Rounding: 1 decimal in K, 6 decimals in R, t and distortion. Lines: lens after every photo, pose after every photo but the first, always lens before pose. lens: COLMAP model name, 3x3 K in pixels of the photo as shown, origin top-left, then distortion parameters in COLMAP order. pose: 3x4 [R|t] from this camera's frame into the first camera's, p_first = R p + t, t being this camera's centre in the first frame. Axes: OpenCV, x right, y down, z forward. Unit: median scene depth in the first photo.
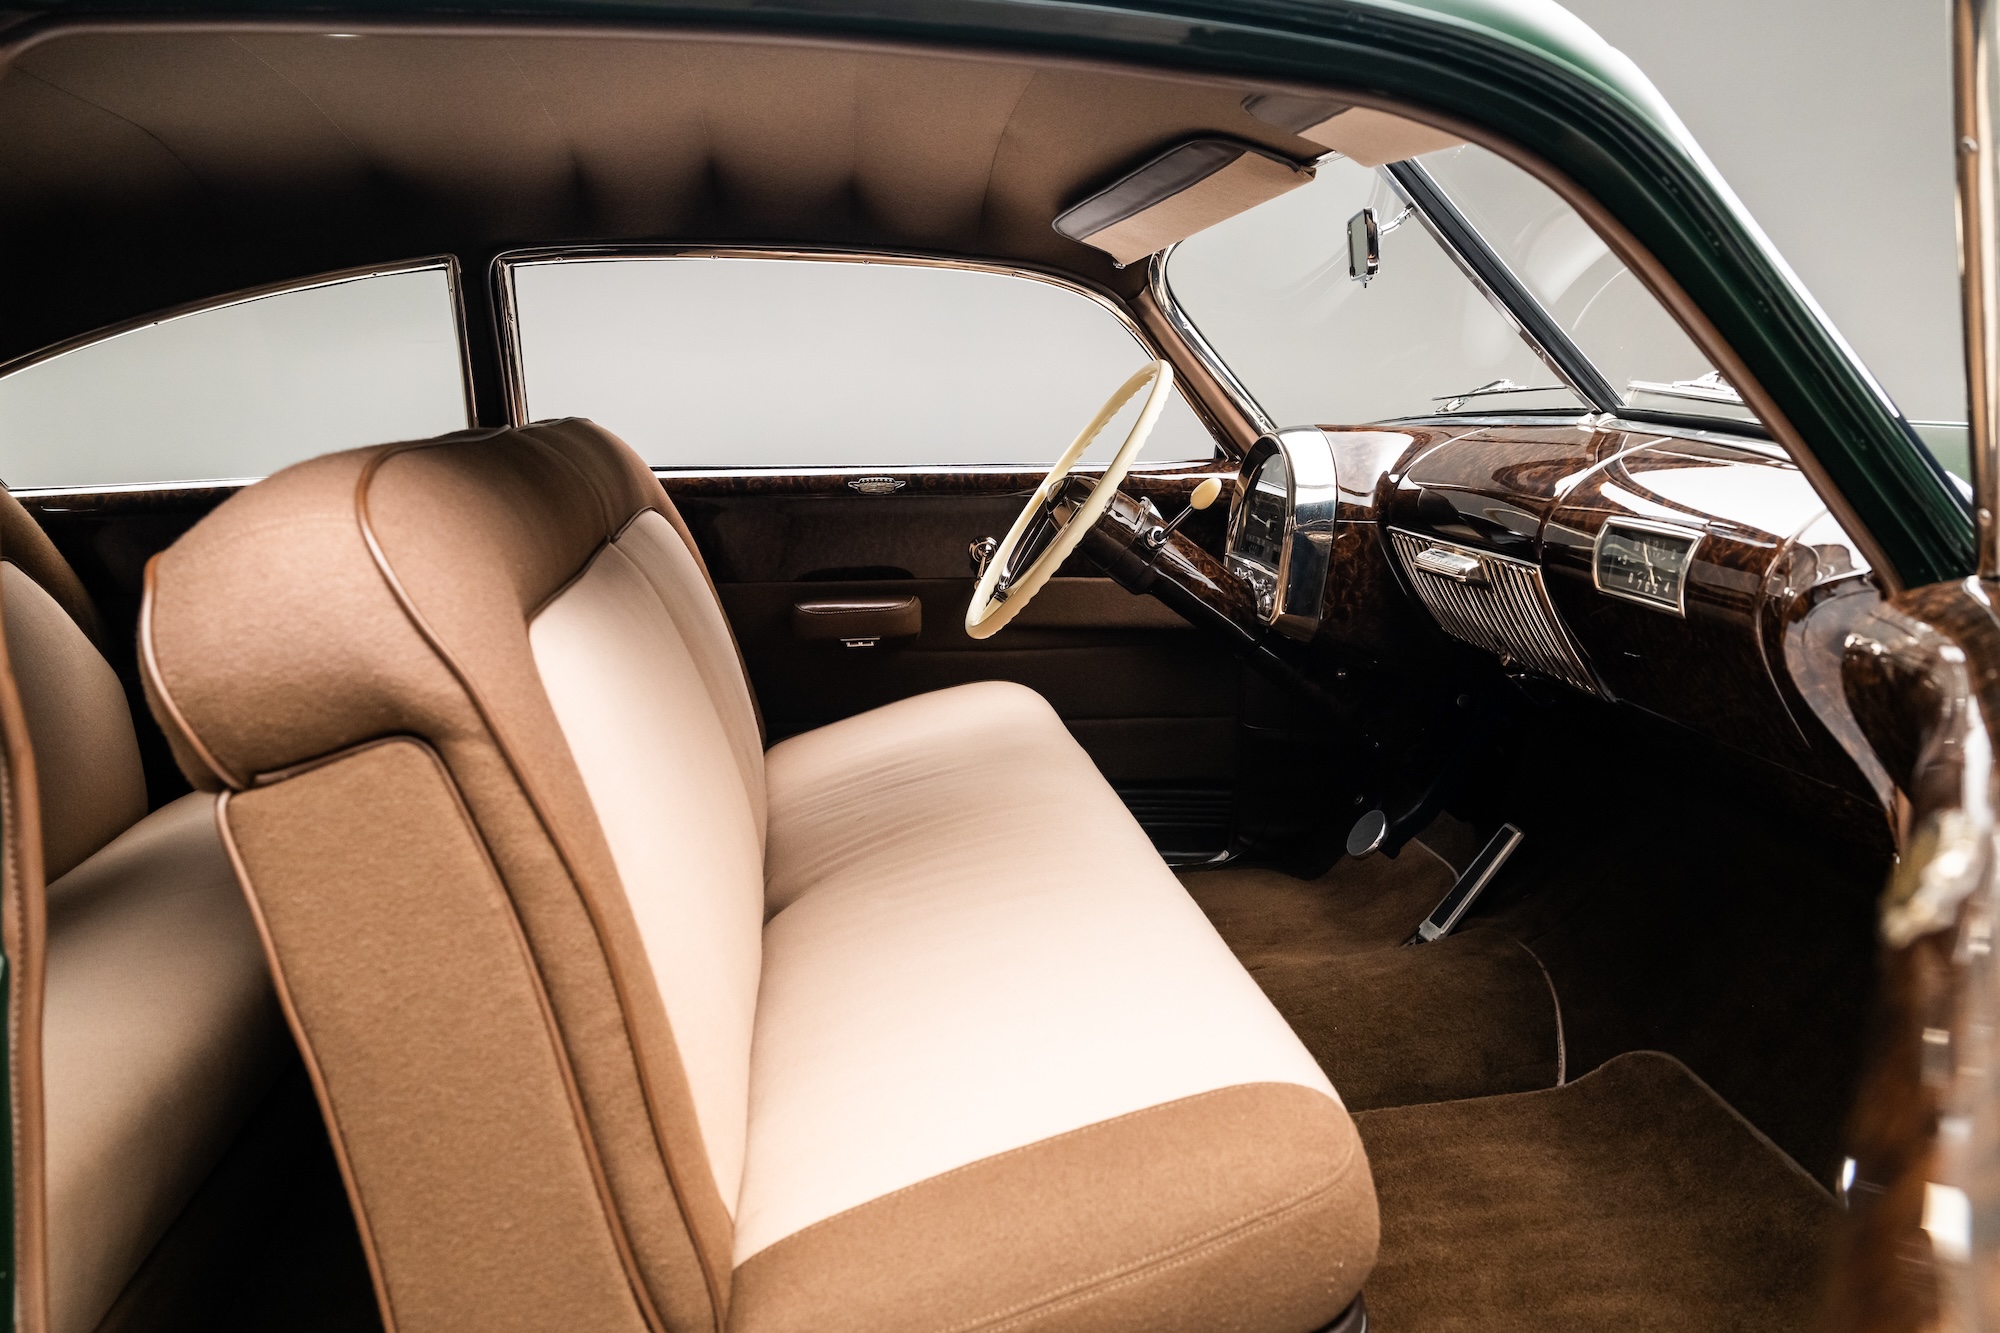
lens RADIAL K [[1356.8, 0, 1002.4], [0, 1356.8, 676.1], [0, 0, 1]] dist [0.002581, -0.000272]
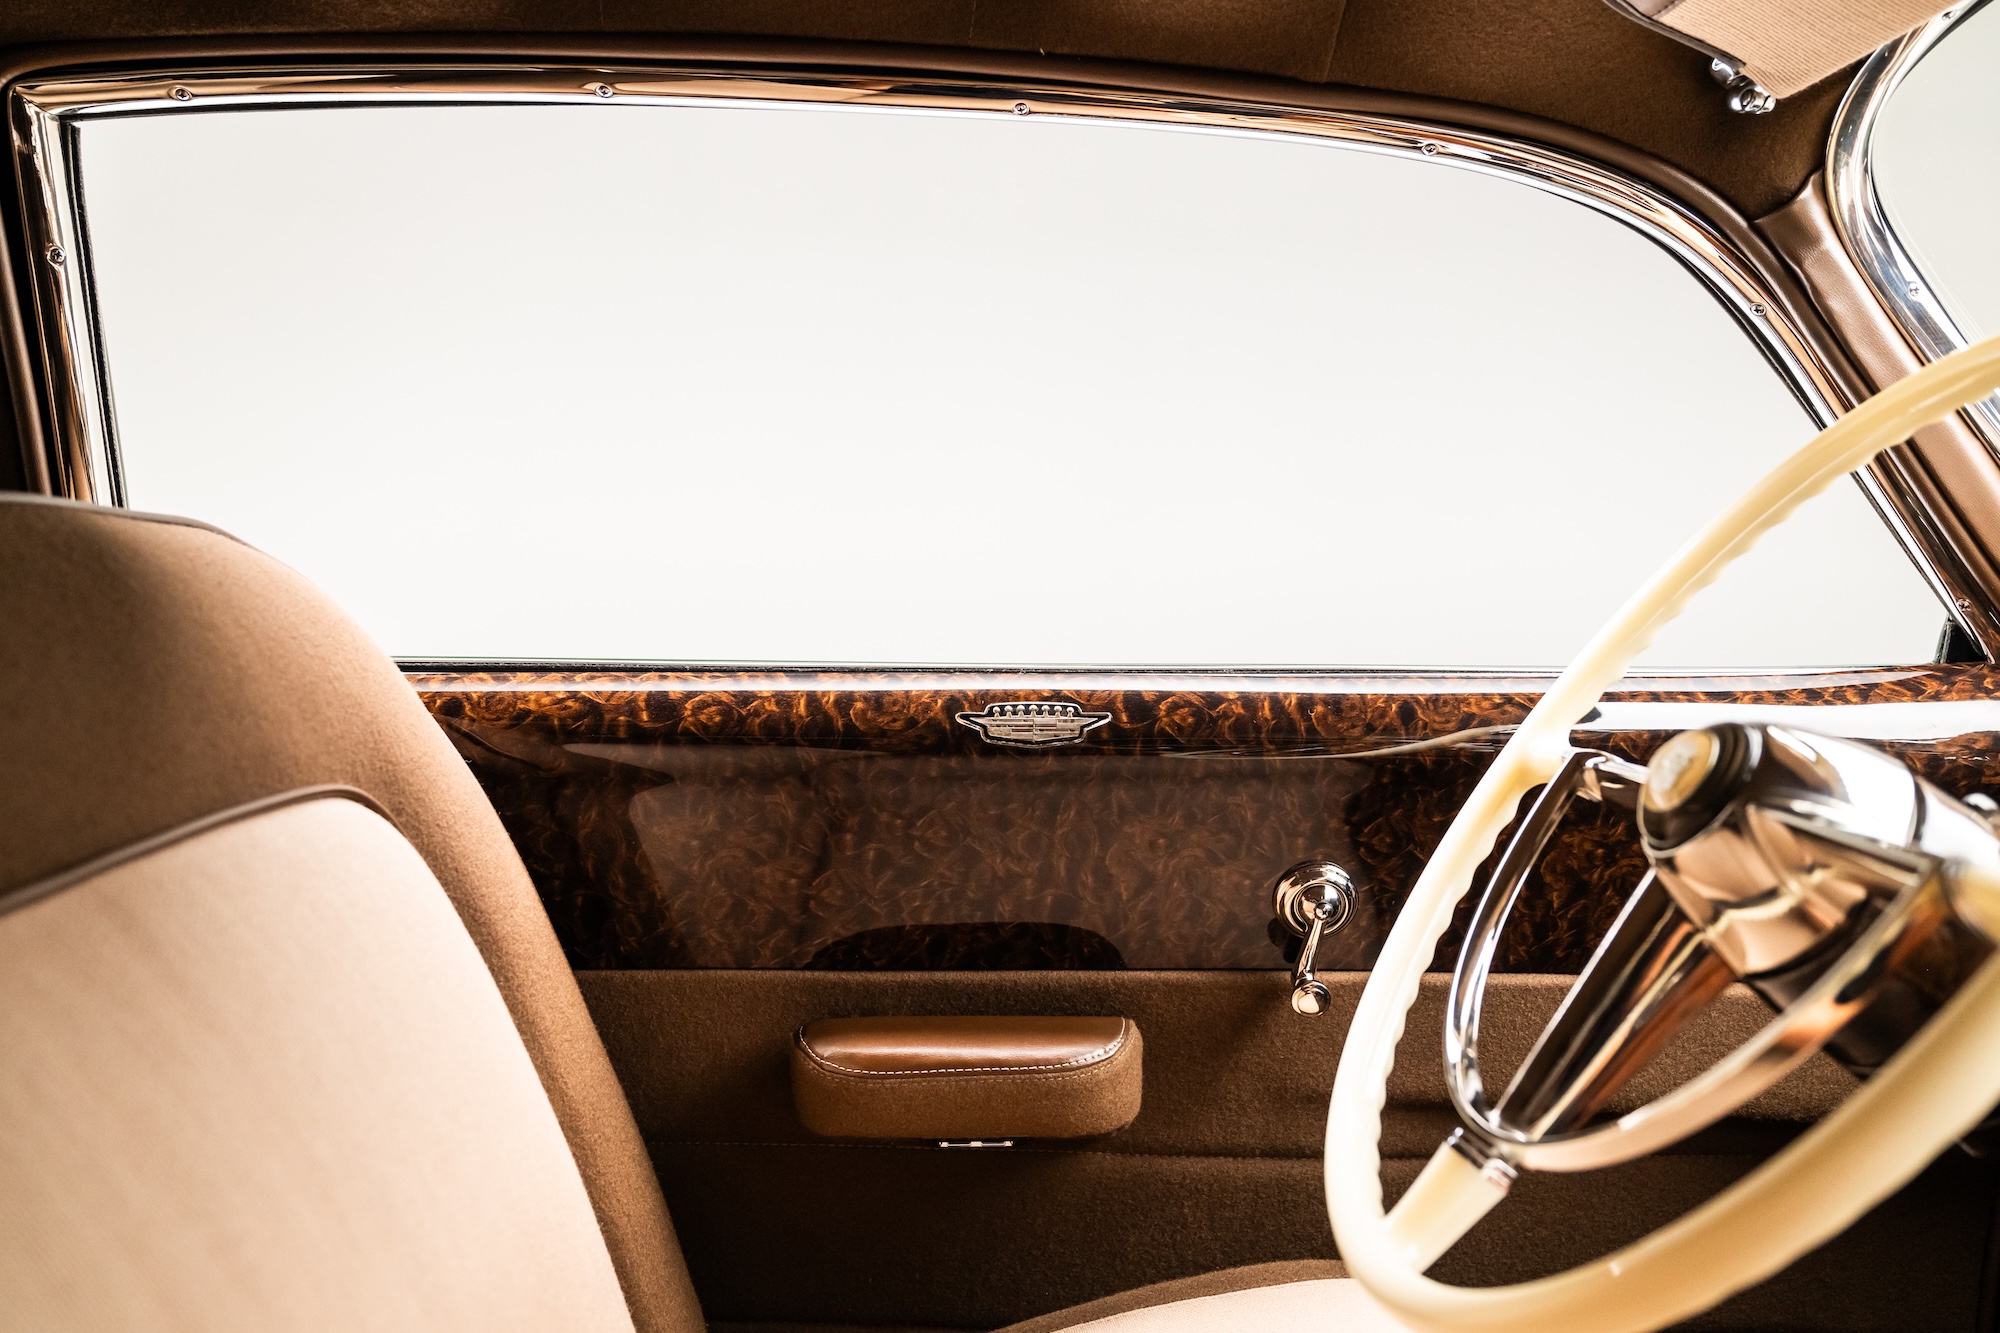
lens RADIAL K [[1677.4, 0, 1003.5], [0, 1677.4, 665.4], [0, 0, 1]] dist [0.006112, 0.001214]
pose [[0.996893, 0.010899, -0.078009, -0.063874], [-0.024458, 0.984257, -0.175043, -0.074178], [0.074873, 0.176407, 0.981466, 0.536718]]
